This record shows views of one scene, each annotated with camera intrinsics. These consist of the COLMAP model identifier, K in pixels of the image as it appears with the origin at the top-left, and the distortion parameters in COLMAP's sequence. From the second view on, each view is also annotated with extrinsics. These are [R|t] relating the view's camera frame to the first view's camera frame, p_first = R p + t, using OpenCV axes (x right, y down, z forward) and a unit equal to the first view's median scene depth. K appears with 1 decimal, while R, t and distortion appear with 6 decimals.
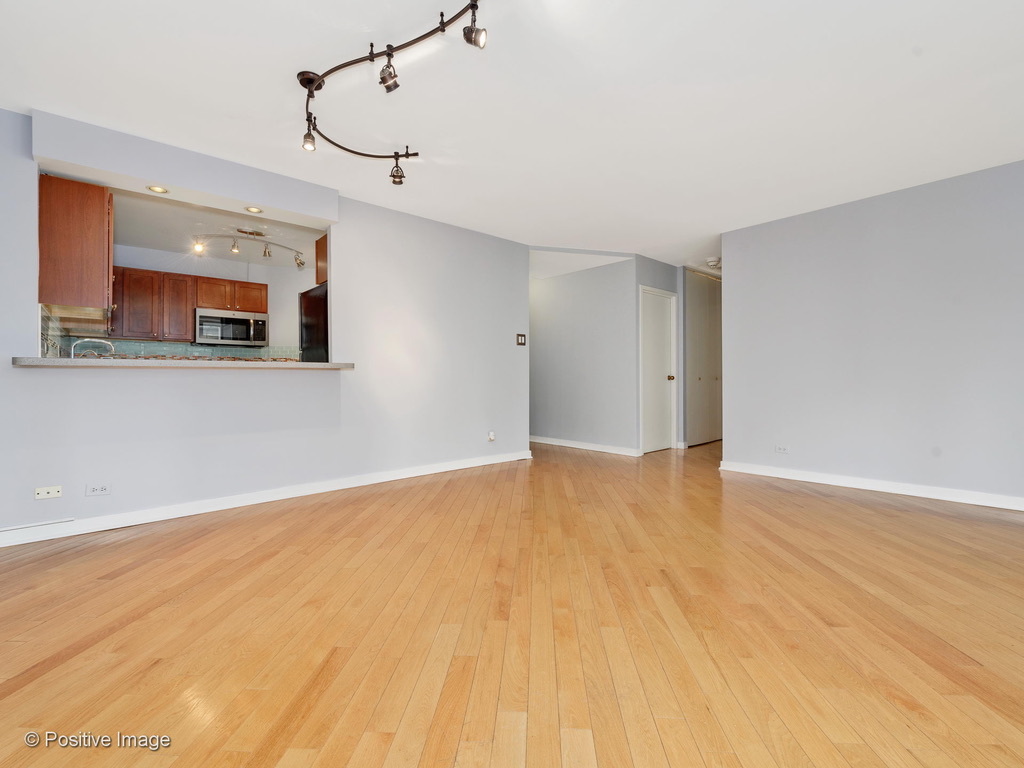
lens RADIAL K [[461.9, 0, 495.3], [0, 461.9, 382.3], [0, 0, 1]] dist [0.005668, 0.000570]
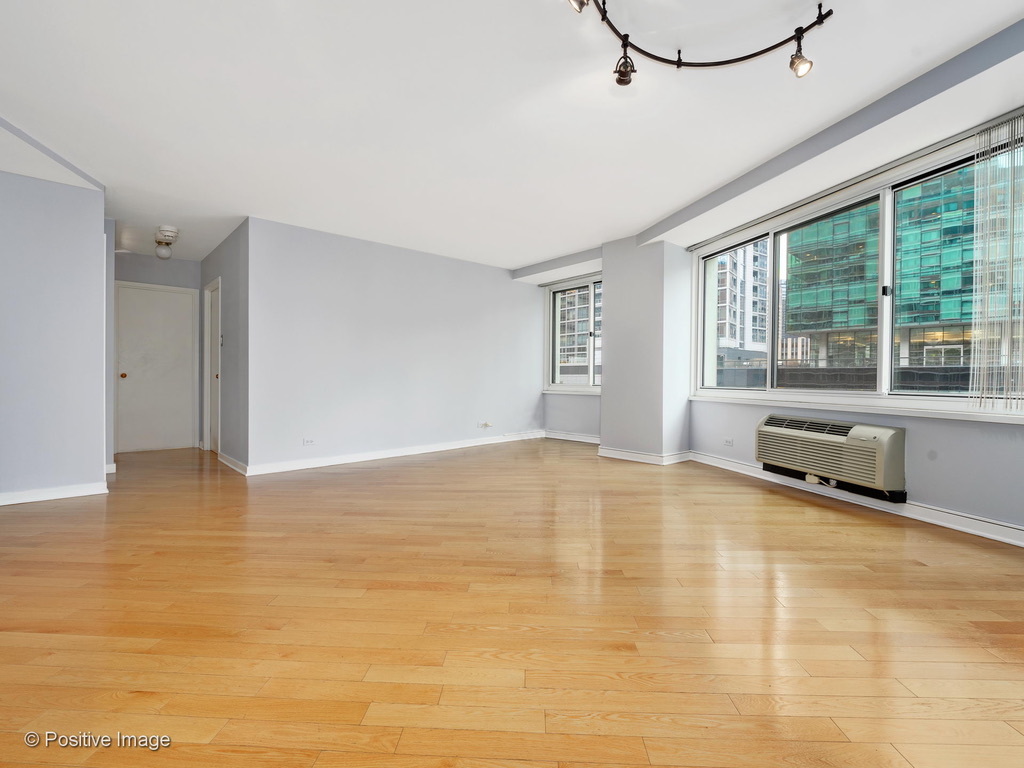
lens RADIAL K [[461.9, 0, 511.9], [0, 461.9, 382.6], [0, 0, 1]] dist [0.005668, 0.000570]
pose [[-0.052093, 0.002690, 0.998639, -0.609630], [-0.006252, 0.999976, -0.003020, 0.004374], [-0.998623, -0.006400, -0.052075, 0.687396]]
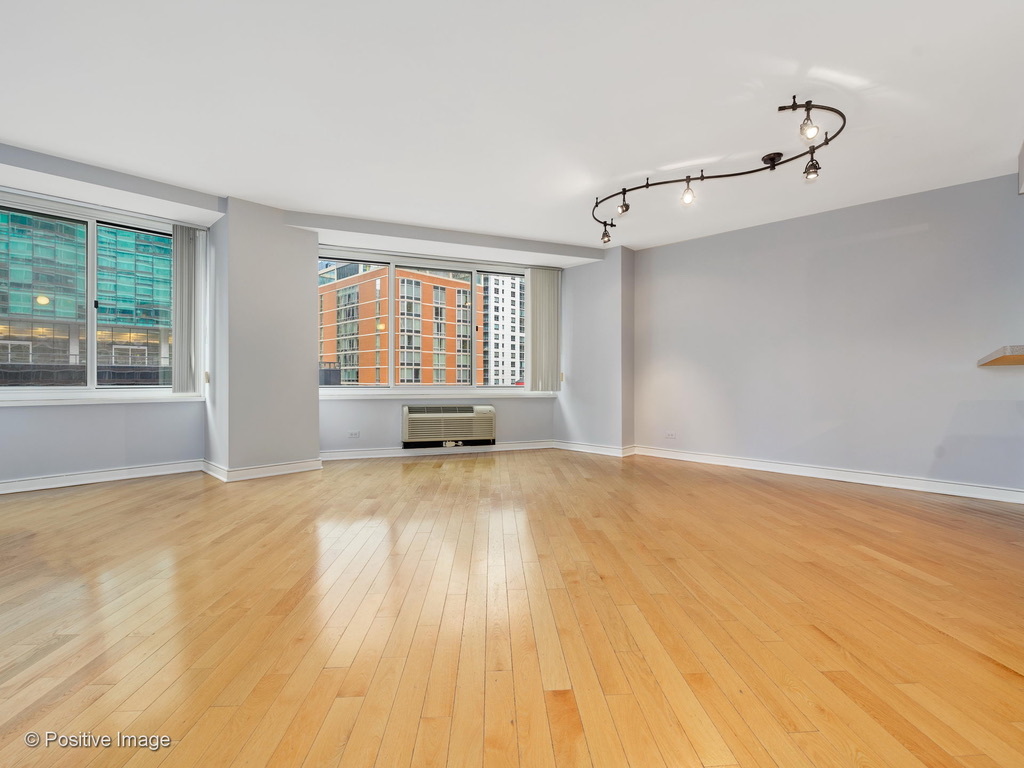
lens RADIAL K [[461.9, 0, 512.3], [0, 461.9, 382.7], [0, 0, 1]] dist [0.005668, 0.000570]
pose [[-0.994720, 0.007330, -0.102368, 0.277304], [0.007144, 0.999972, 0.002183, 0.002236], [0.102381, 0.001440, -0.994744, 1.492316]]
